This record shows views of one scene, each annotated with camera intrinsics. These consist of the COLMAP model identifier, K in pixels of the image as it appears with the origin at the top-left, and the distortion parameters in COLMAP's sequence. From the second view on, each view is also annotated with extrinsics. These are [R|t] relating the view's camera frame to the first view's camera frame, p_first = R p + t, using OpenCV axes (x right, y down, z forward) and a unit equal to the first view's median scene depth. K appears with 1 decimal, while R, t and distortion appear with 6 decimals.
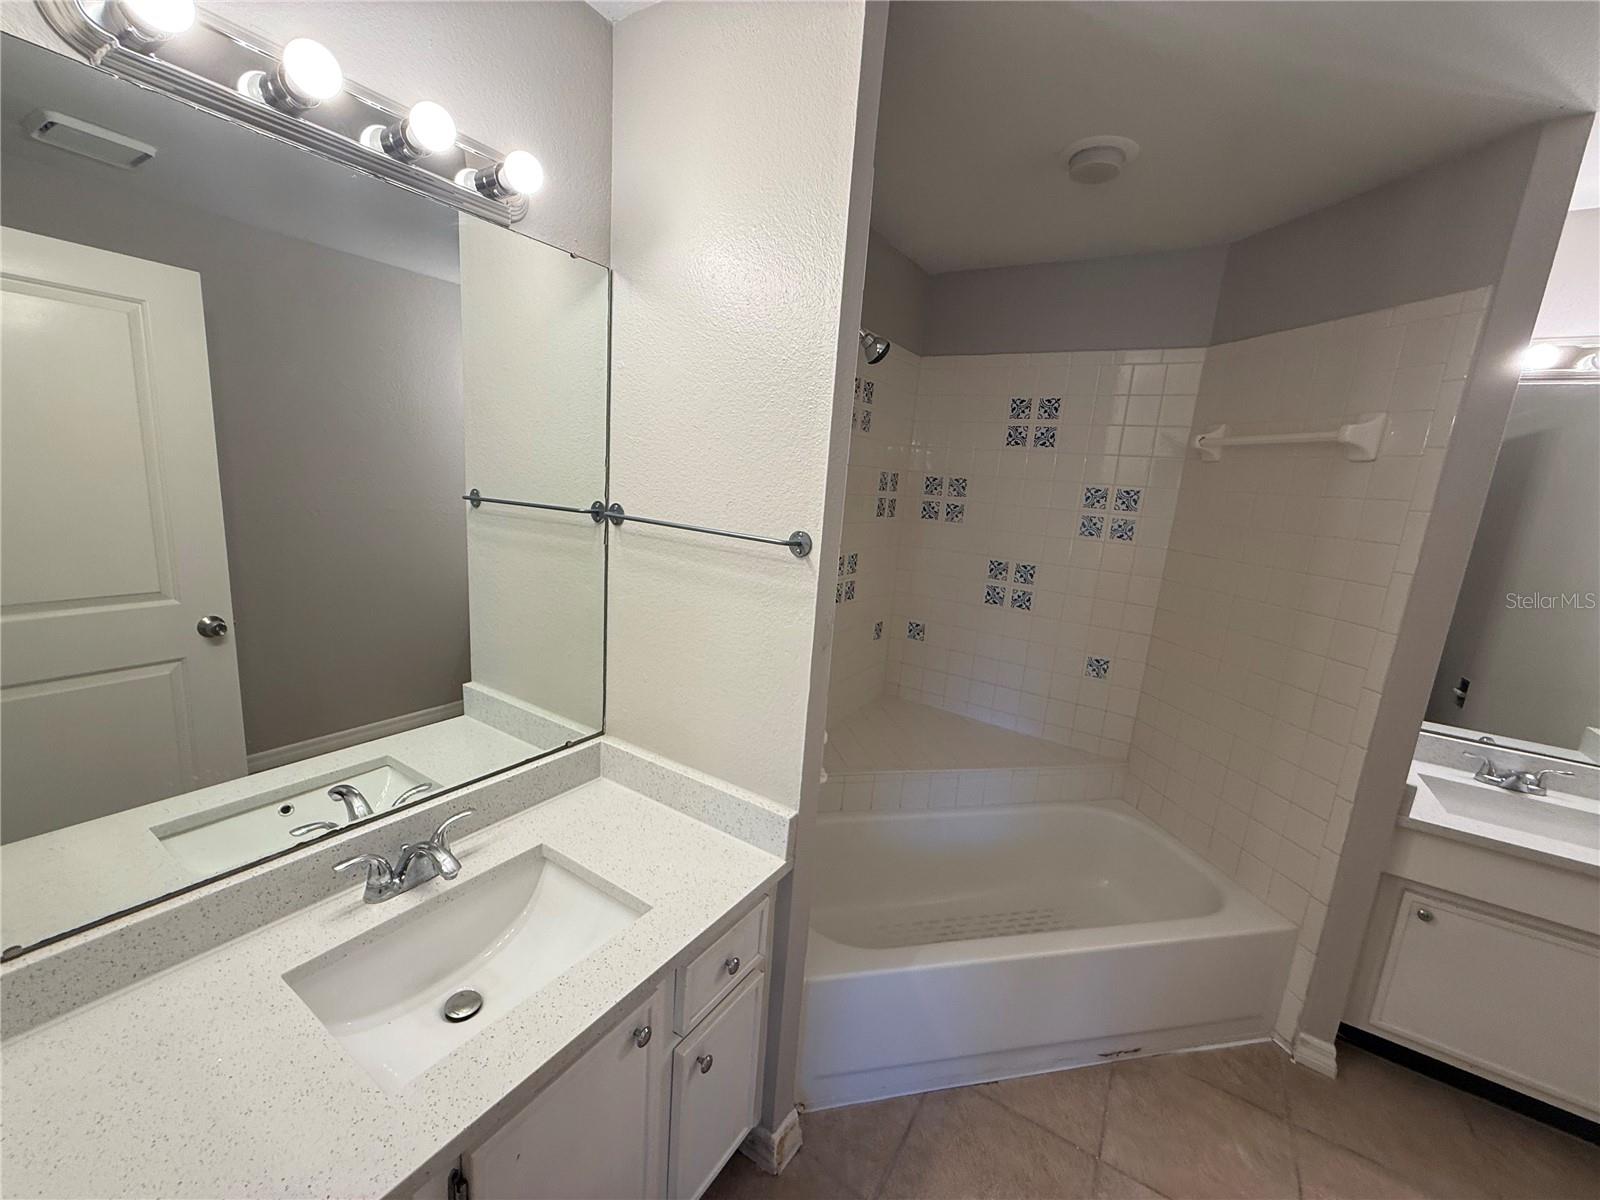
lens RADIAL K [[640.5, 0, 795.5], [0, 640.5, 601.1], [0, 0, 1]] dist [0.000680, 0.000847]
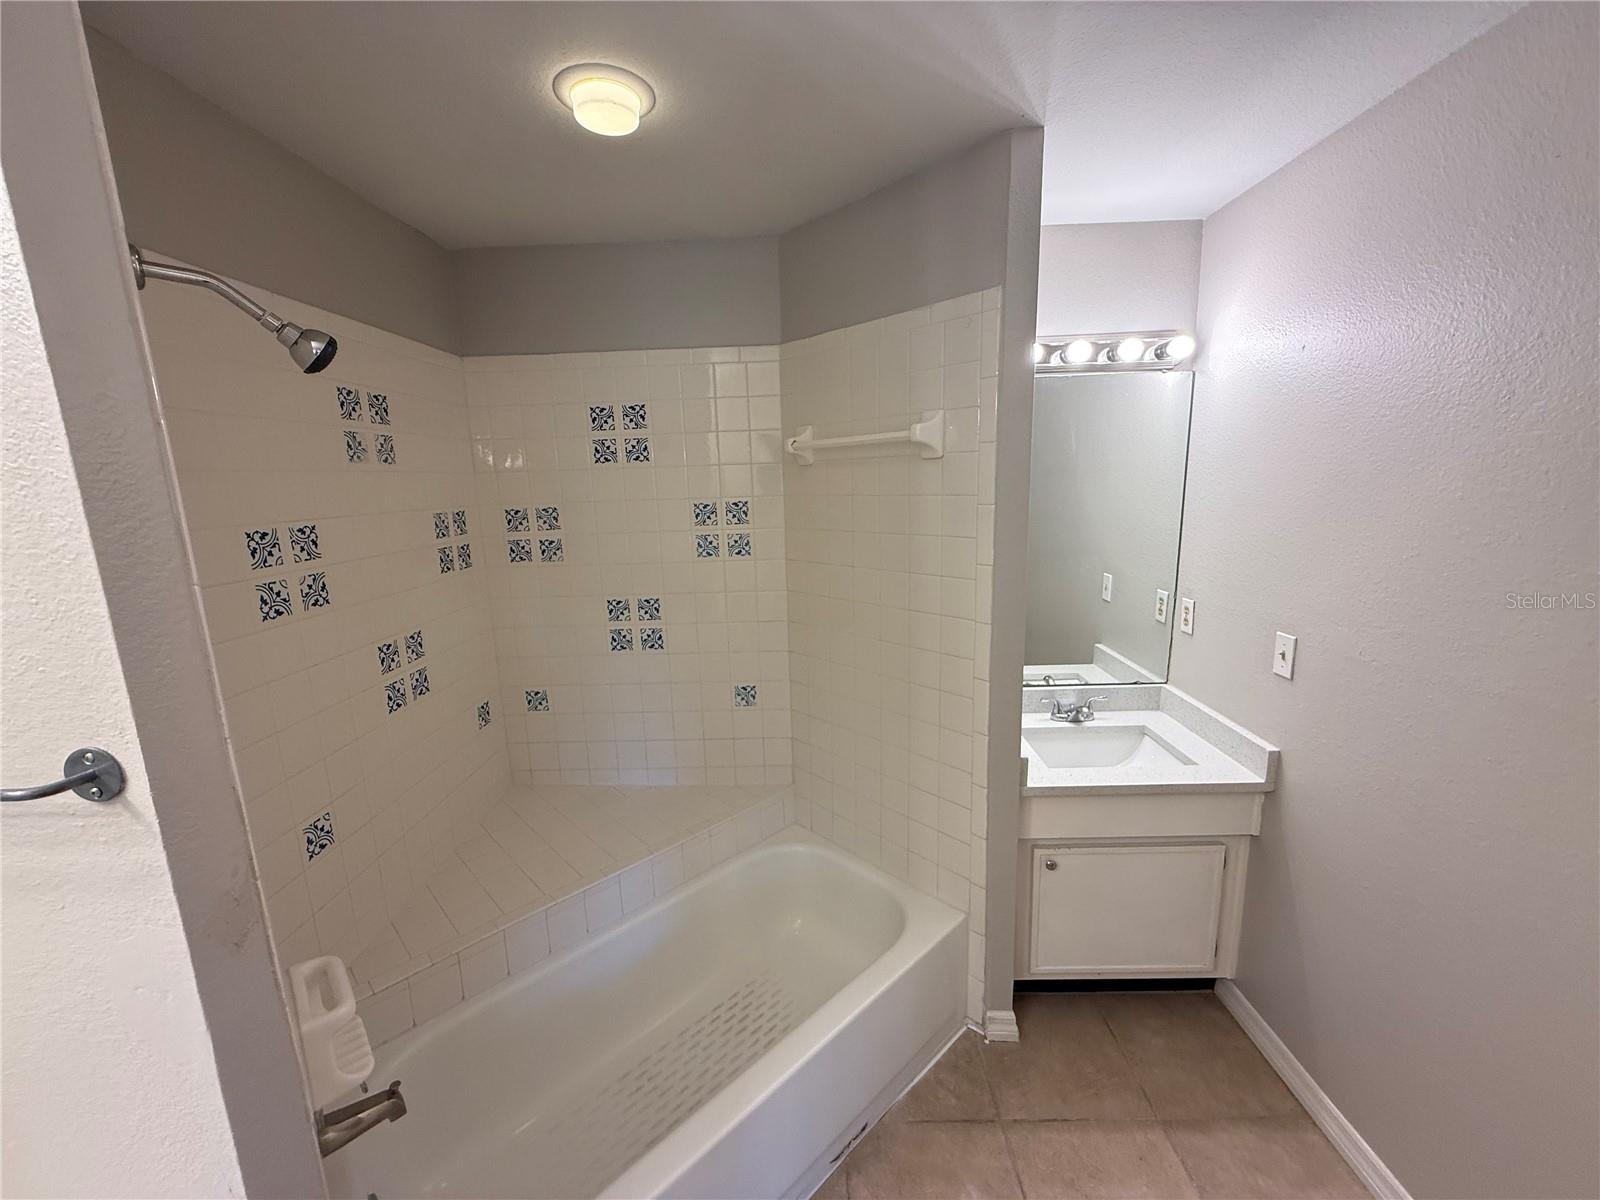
lens RADIAL K [[640.5, 0, 795.5], [0, 640.5, 601.1], [0, 0, 1]] dist [0.000680, 0.000847]
pose [[0.849122, -0.197455, 0.489902, 0.147409], [0.194914, 0.979173, 0.056822, -0.088375], [-0.490919, 0.047240, 0.869924, 0.217538]]
